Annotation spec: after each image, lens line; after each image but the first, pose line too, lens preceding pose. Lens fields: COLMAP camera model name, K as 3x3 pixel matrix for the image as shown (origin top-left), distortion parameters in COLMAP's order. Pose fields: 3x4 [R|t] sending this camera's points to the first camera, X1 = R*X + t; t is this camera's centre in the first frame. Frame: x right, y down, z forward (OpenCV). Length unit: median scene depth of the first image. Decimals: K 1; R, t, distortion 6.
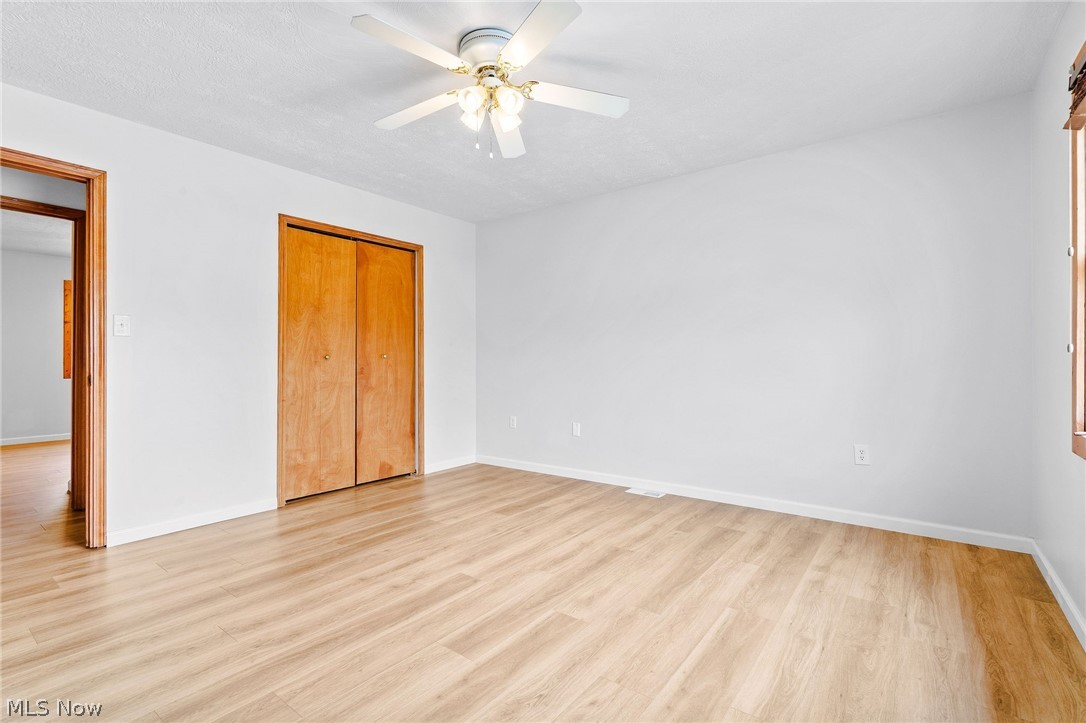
lens RADIAL K [[494.7, 0, 547.8], [0, 494.7, 358.3], [0, 0, 1]] dist [-0.005677, 0.001685]
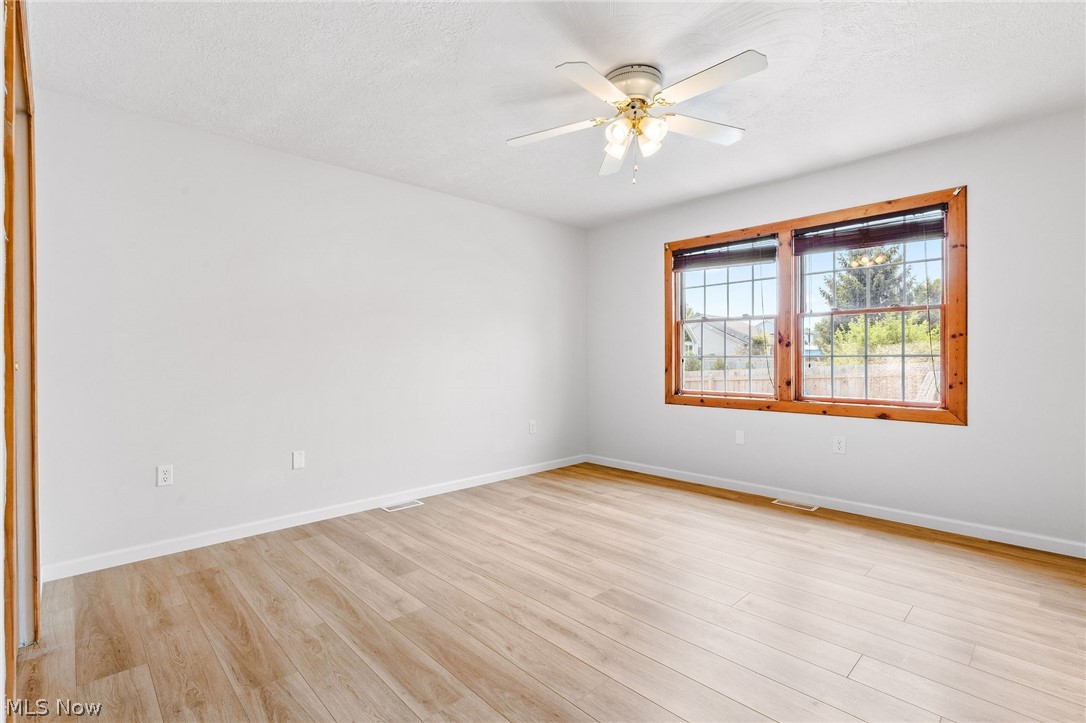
lens RADIAL K [[494.7, 0, 515.5], [0, 494.7, 365.4], [0, 0, 1]] dist [-0.005677, 0.001685]
pose [[0.184406, -0.008385, 0.982814, -0.891679], [-0.004789, 0.999944, 0.009430, -0.013460], [-0.982838, -0.006446, 0.184356, 0.770522]]
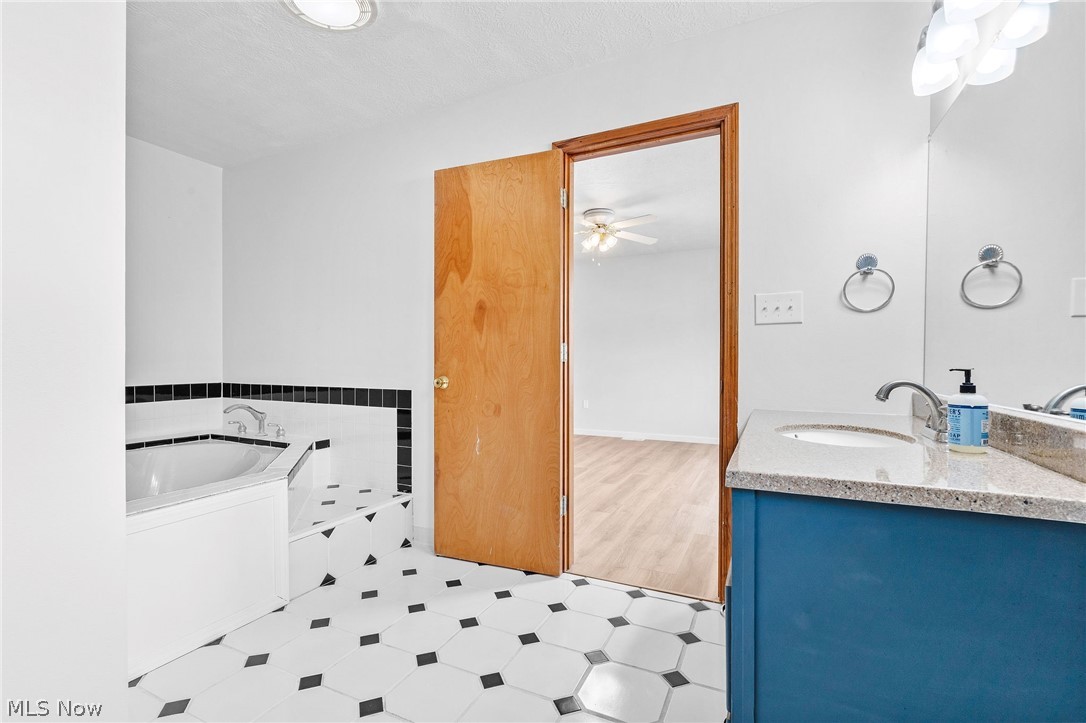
lens RADIAL K [[494.7, 0, 543.9], [0, 494.7, 364.3], [0, 0, 1]] dist [-0.005677, 0.001685]
pose [[0.978483, 0.000218, 0.206329, -0.558523], [-0.003317, 0.999887, 0.014673, -0.010450], [-0.206303, -0.015042, 0.978373, -0.729226]]
